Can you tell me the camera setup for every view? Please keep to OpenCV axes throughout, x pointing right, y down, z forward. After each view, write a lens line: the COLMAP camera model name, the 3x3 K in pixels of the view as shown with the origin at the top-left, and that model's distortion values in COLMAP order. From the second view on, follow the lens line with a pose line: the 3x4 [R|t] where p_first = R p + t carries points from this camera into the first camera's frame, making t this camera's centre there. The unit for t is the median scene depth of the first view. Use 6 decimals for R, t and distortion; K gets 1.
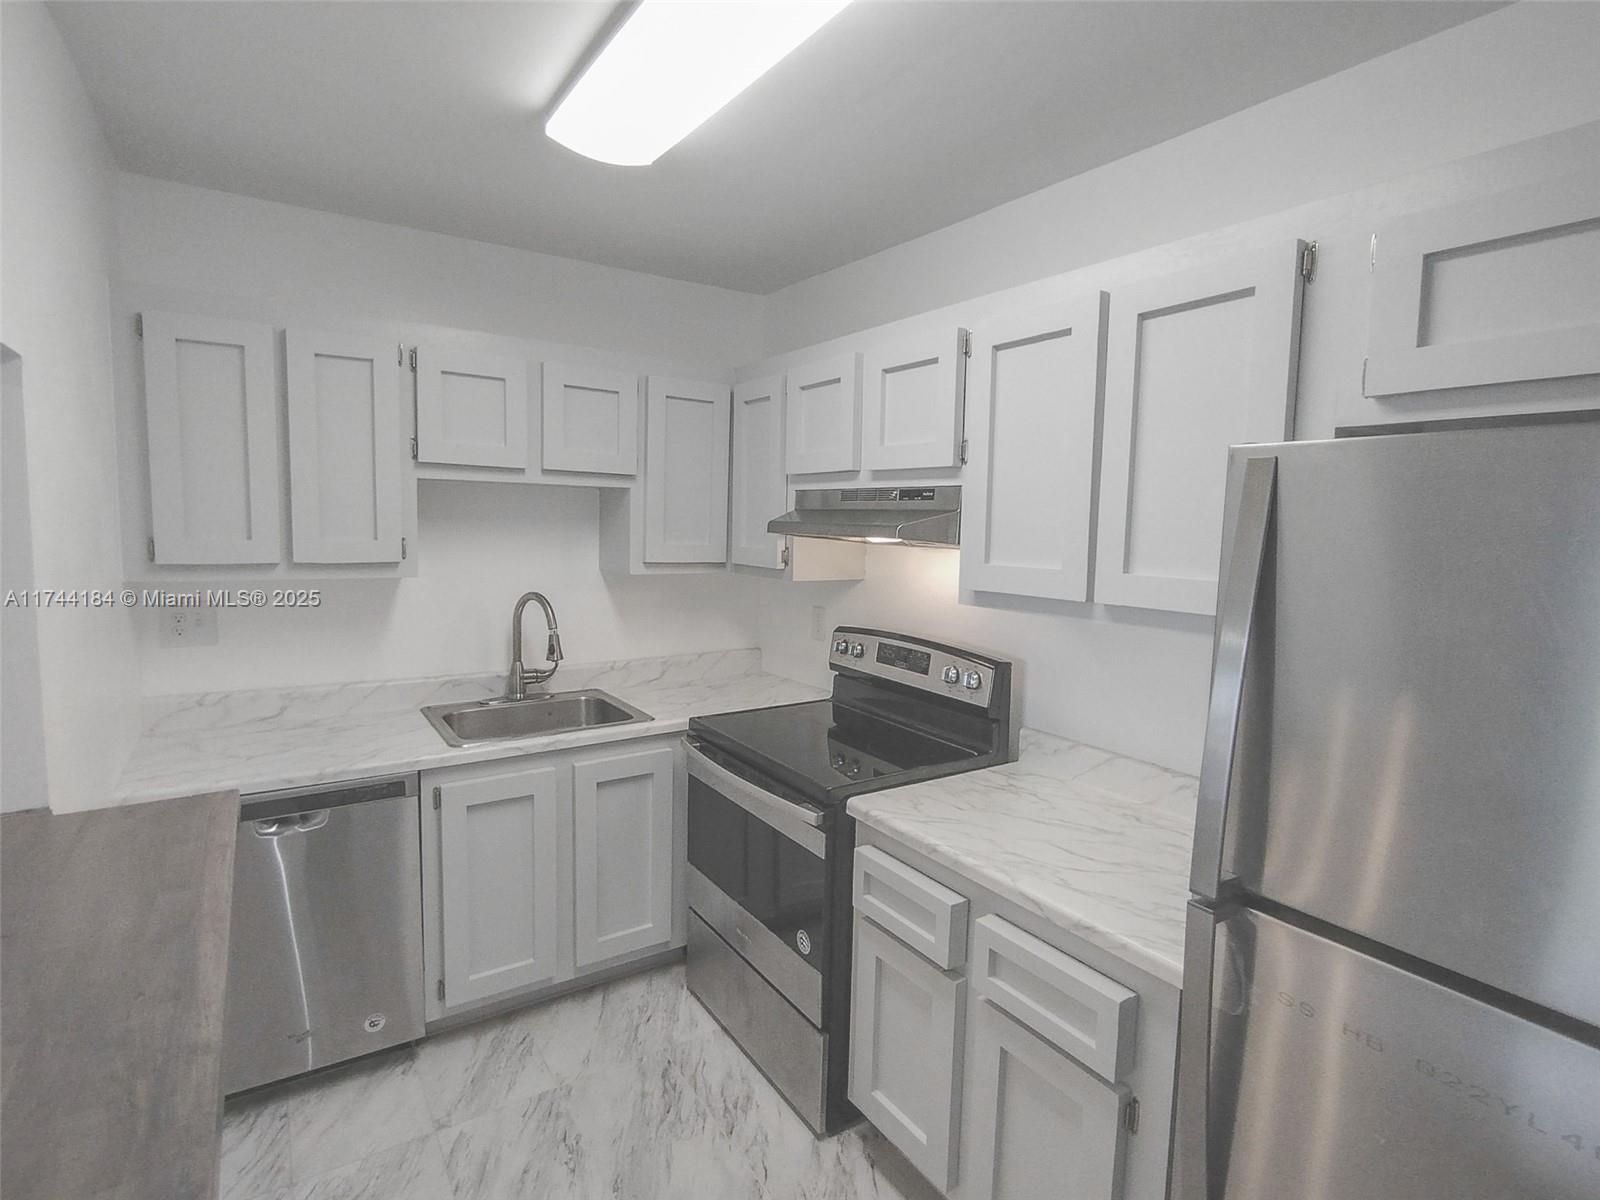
lens RADIAL K [[800.5, 0, 790.7], [0, 800.5, 595.2], [0, 0, 1]] dist [0.001987, 0.001416]
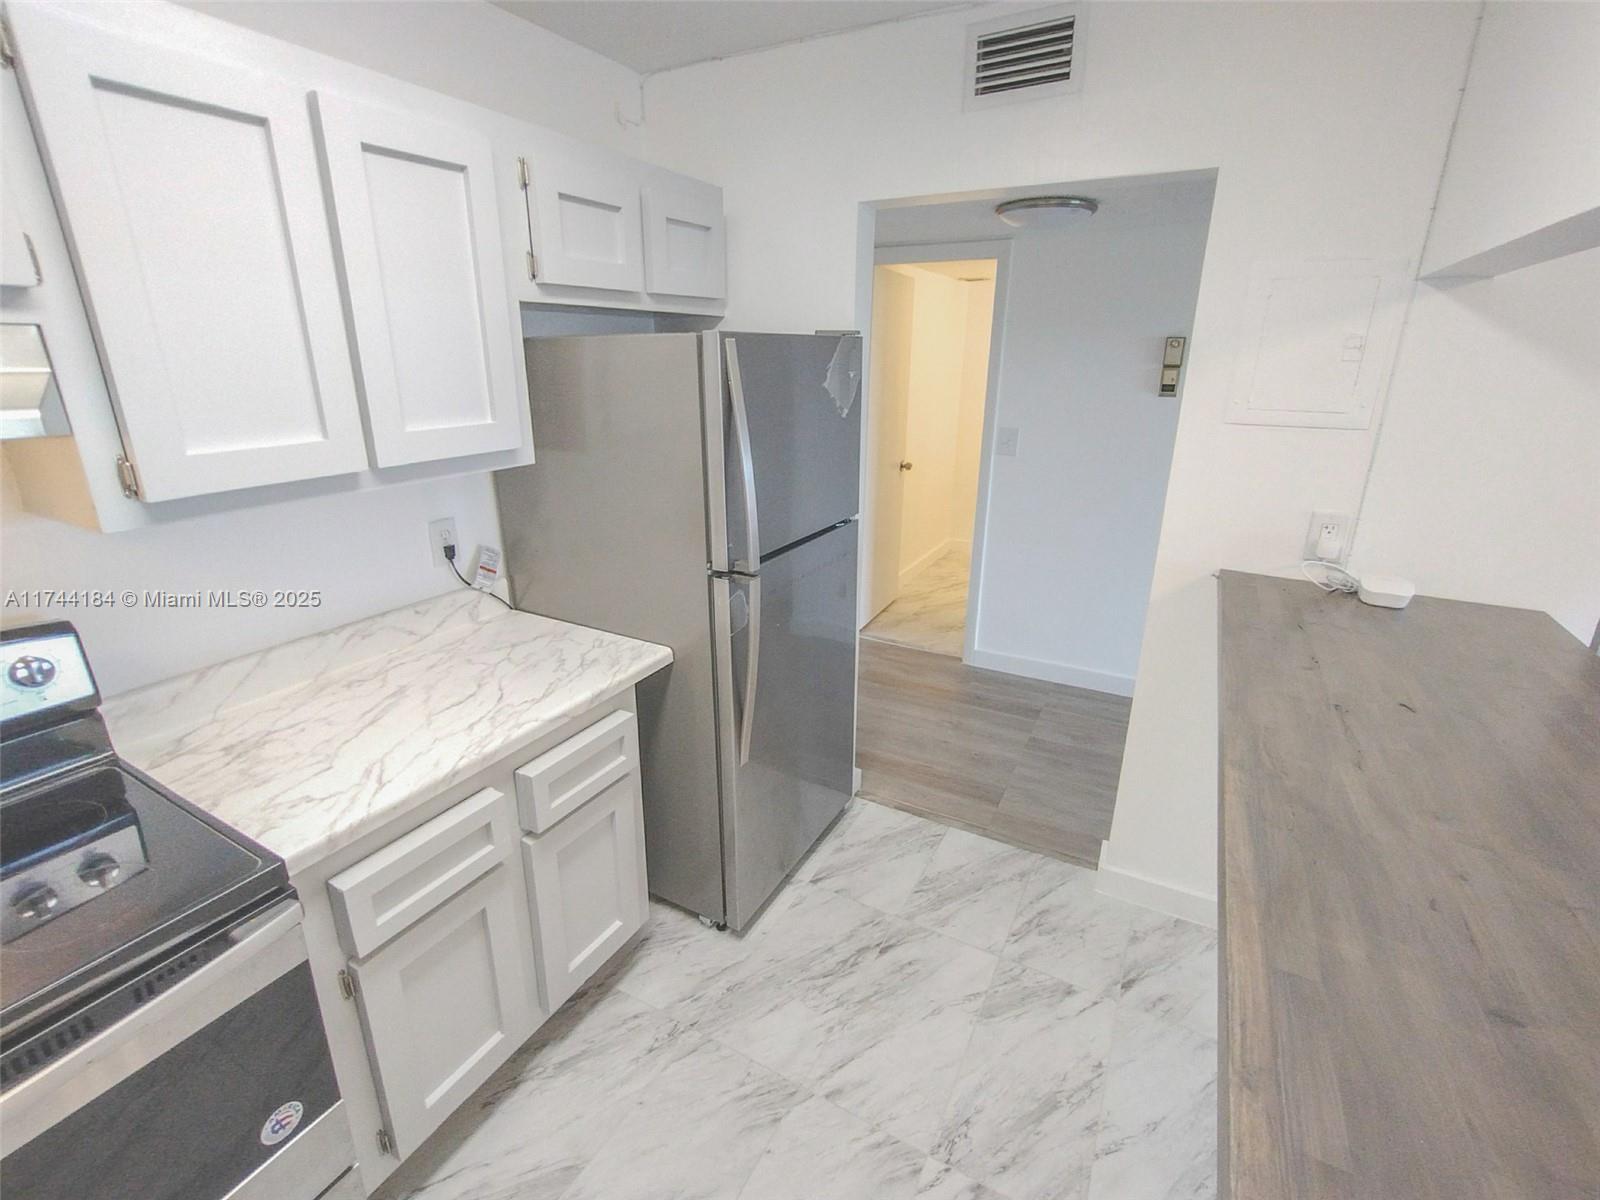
lens RADIAL K [[717.1, 0, 795.7], [0, 717.1, 589.4], [0, 0, 1]] dist [0.000152, 0.000149]
pose [[-0.467013, -0.297395, 0.832739, -0.401817], [0.069247, 0.926554, 0.369733, -0.091580], [-0.881535, 0.230335, -0.412119, 0.644814]]
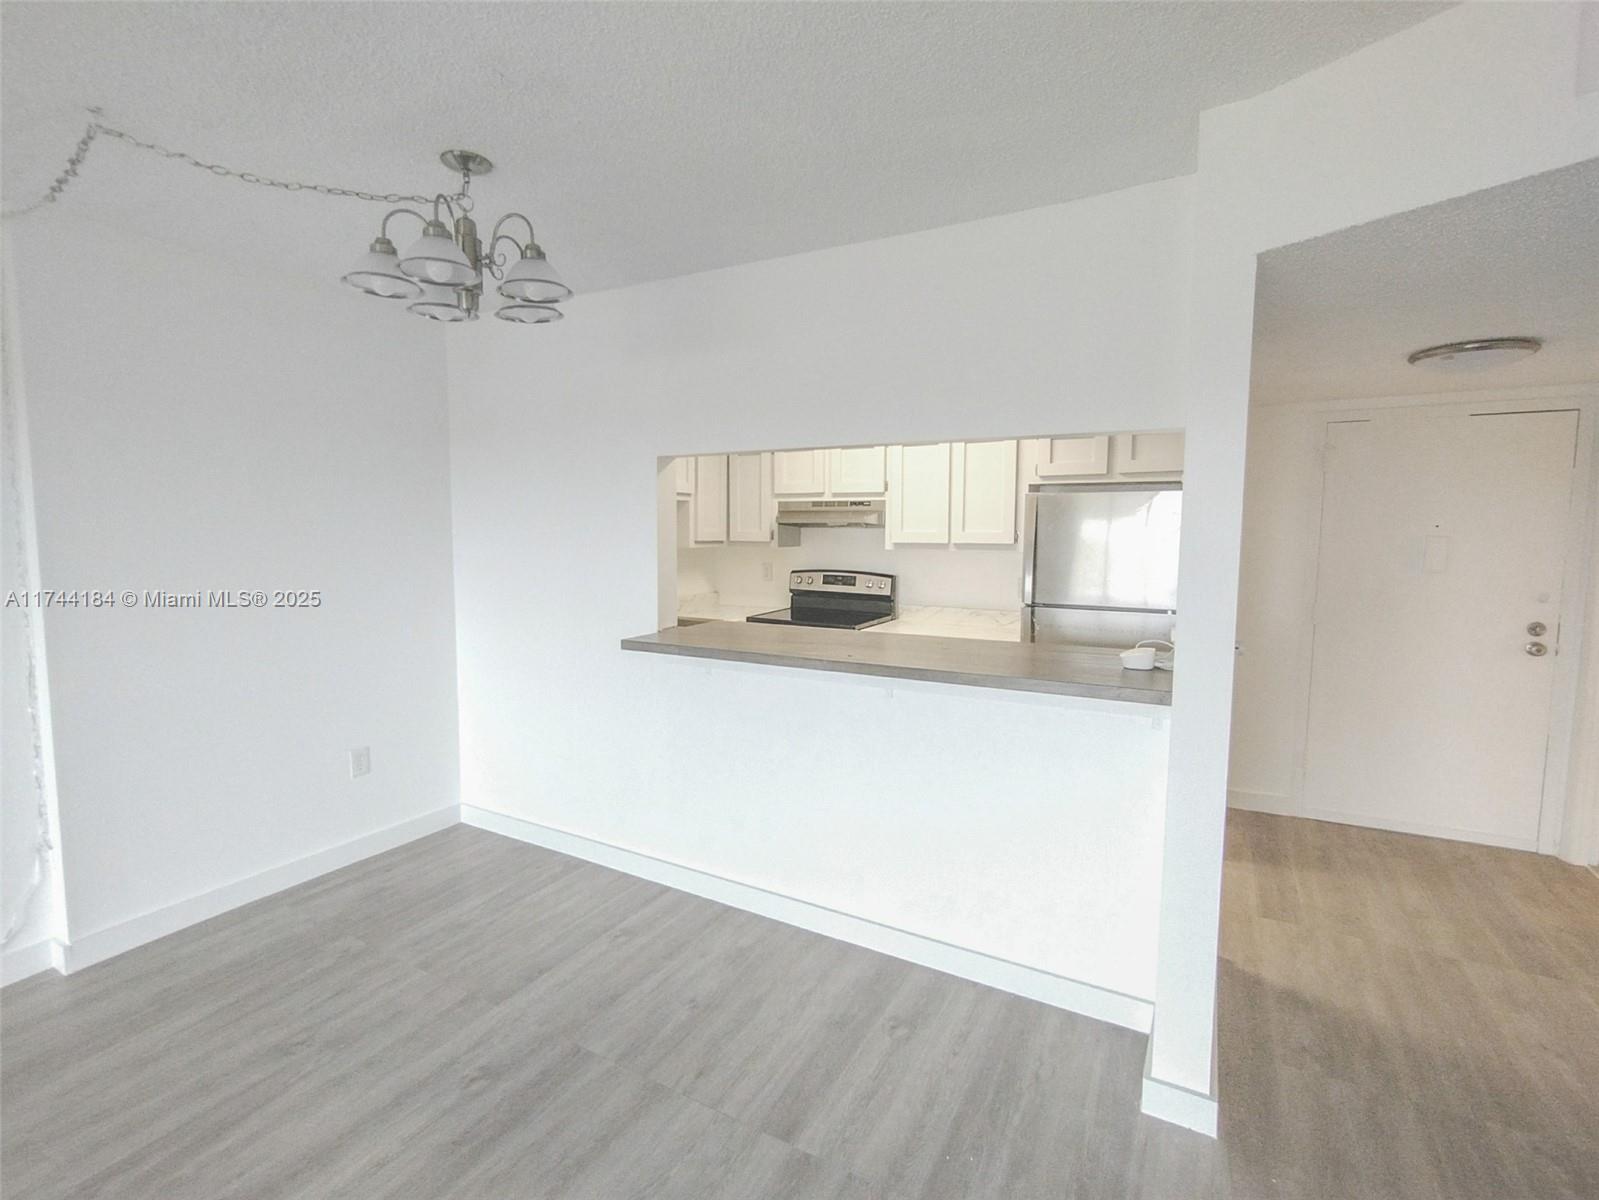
lens RADIAL K [[766.2, 0, 791.9], [0, 766.2, 591.0], [0, 0, 1]] dist [-0.000208, 0.001022]
pose [[0.885169, -0.061213, 0.461226, -0.917133], [0.061188, 0.998013, 0.015024, 0.069073], [-0.461229, 0.014923, 0.887156, -0.750298]]
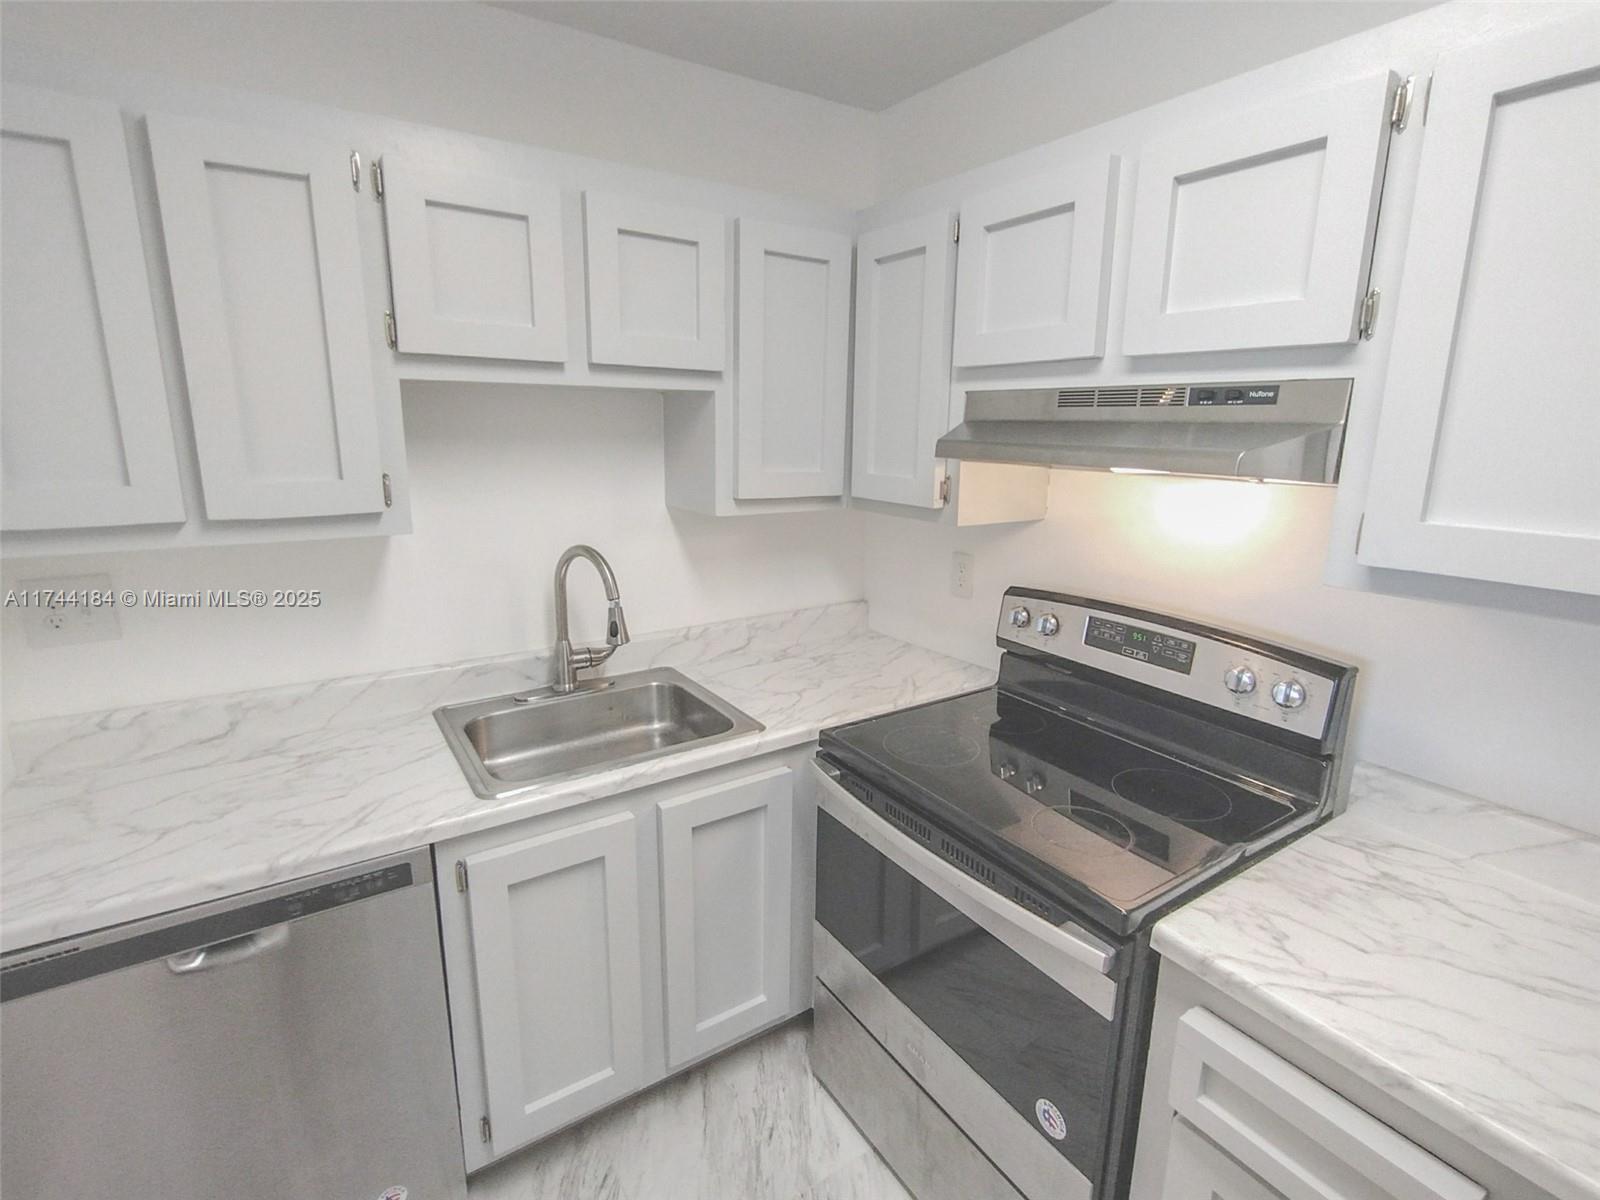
lens RADIAL K [[766.7, 0, 792.4], [0, 766.7, 591.0], [0, 0, 1]] dist [-0.000208, 0.001022]
pose [[0.999925, -0.010754, -0.005901, -0.147725], [0.011394, 0.992477, 0.121898, -0.048213], [0.004546, -0.121956, 0.992525, 0.364434]]
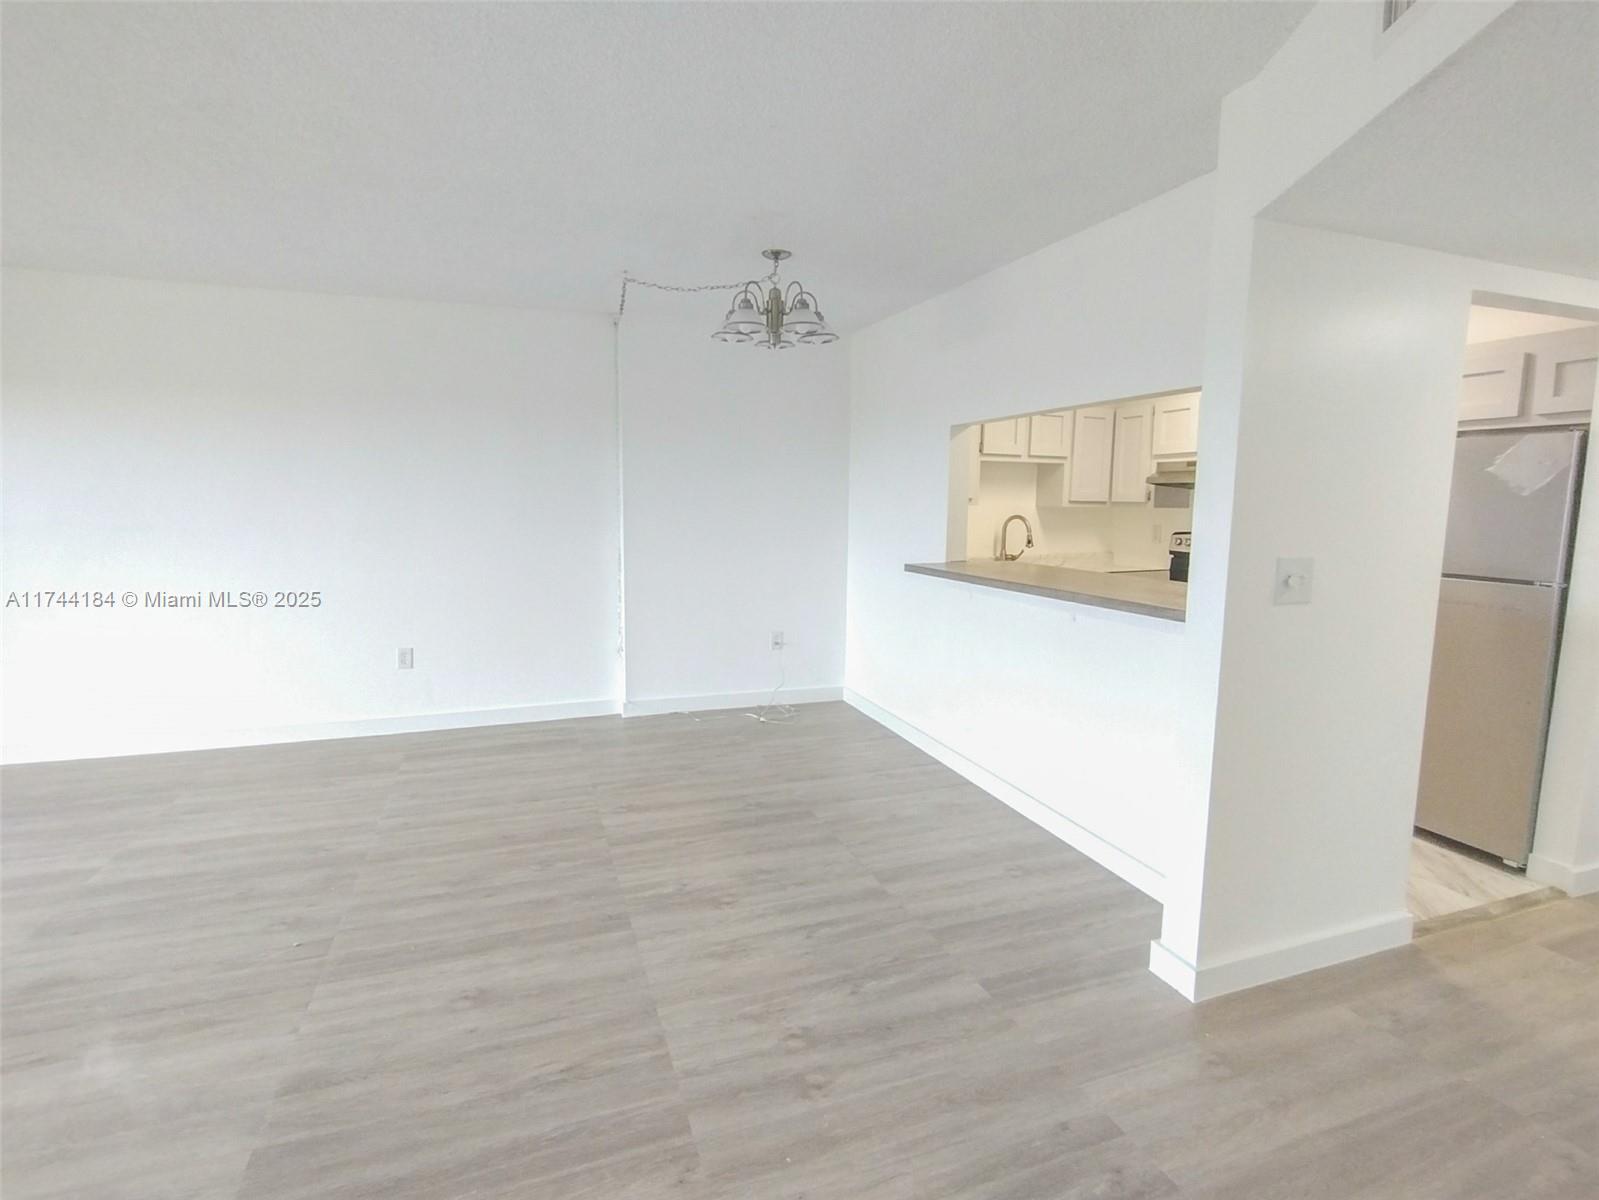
lens RADIAL K [[800.0, 0, 790.2], [0, 800.0, 595.2], [0, 0, 1]] dist [0.001987, 0.001416]
pose [[0.972410, 0.015565, -0.232759, -0.446536], [-0.009840, 0.999620, 0.025737, 0.171655], [0.233071, -0.022736, 0.972194, -1.266346]]
